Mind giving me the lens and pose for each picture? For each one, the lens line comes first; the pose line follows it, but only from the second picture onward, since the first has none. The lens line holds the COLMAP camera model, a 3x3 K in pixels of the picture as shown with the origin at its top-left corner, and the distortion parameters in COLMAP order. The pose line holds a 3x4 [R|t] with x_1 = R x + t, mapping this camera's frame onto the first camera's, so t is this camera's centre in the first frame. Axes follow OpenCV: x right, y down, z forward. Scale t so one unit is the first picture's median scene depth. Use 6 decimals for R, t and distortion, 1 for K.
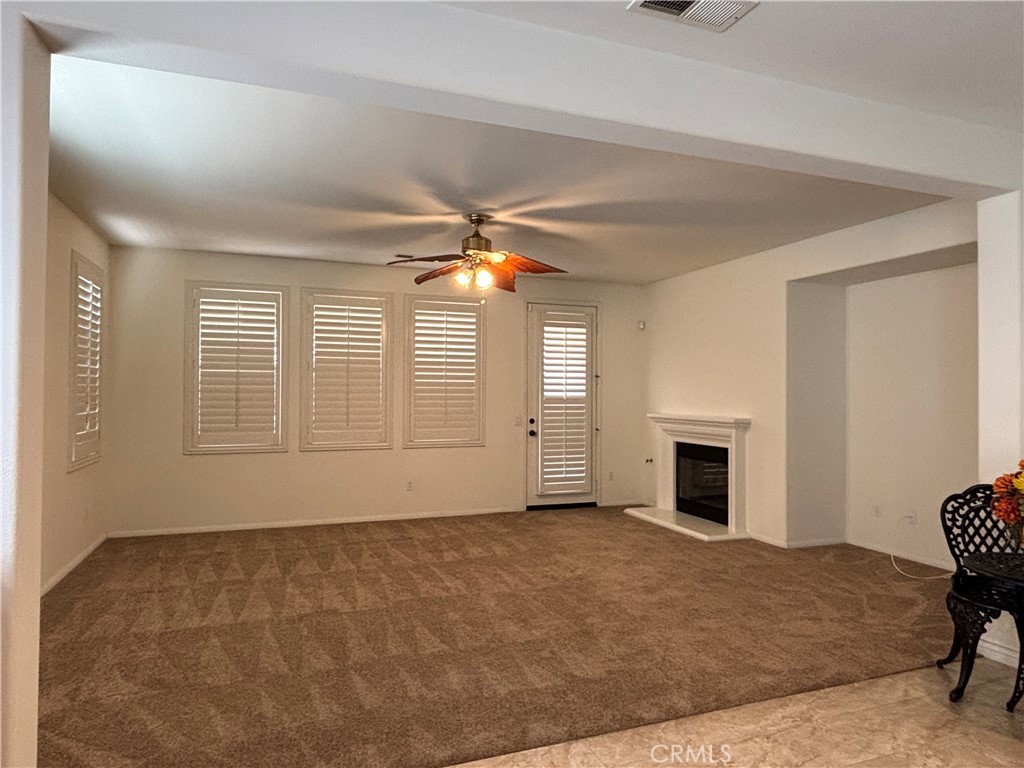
lens RADIAL K [[633.4, 0, 512.0], [0, 633.4, 384.0], [0, 0, 1]] dist [0.066730, -0.086497]
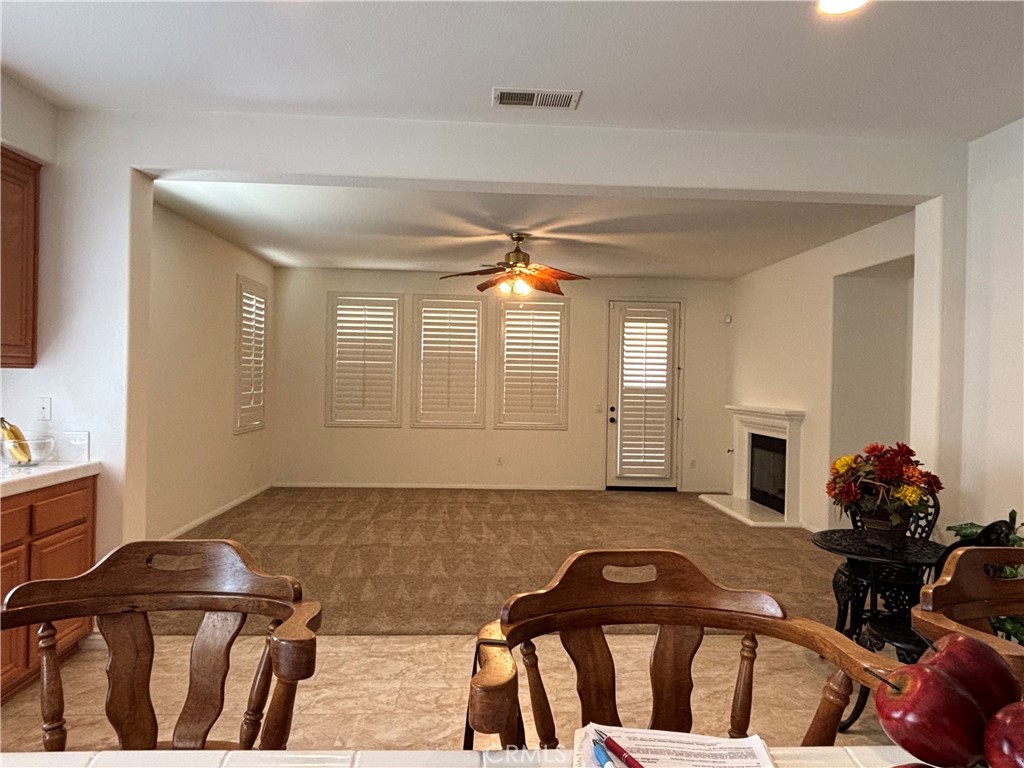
lens RADIAL K [[633.4, 0, 512.0], [0, 633.4, 384.0], [0, 0, 1]] dist [0.066730, -0.086497]
pose [[0.955450, 0.015057, -0.294769, 0.193054], [-0.010268, 0.999789, 0.017790, -0.002460], [0.294975, -0.013971, 0.955403, -0.098799]]
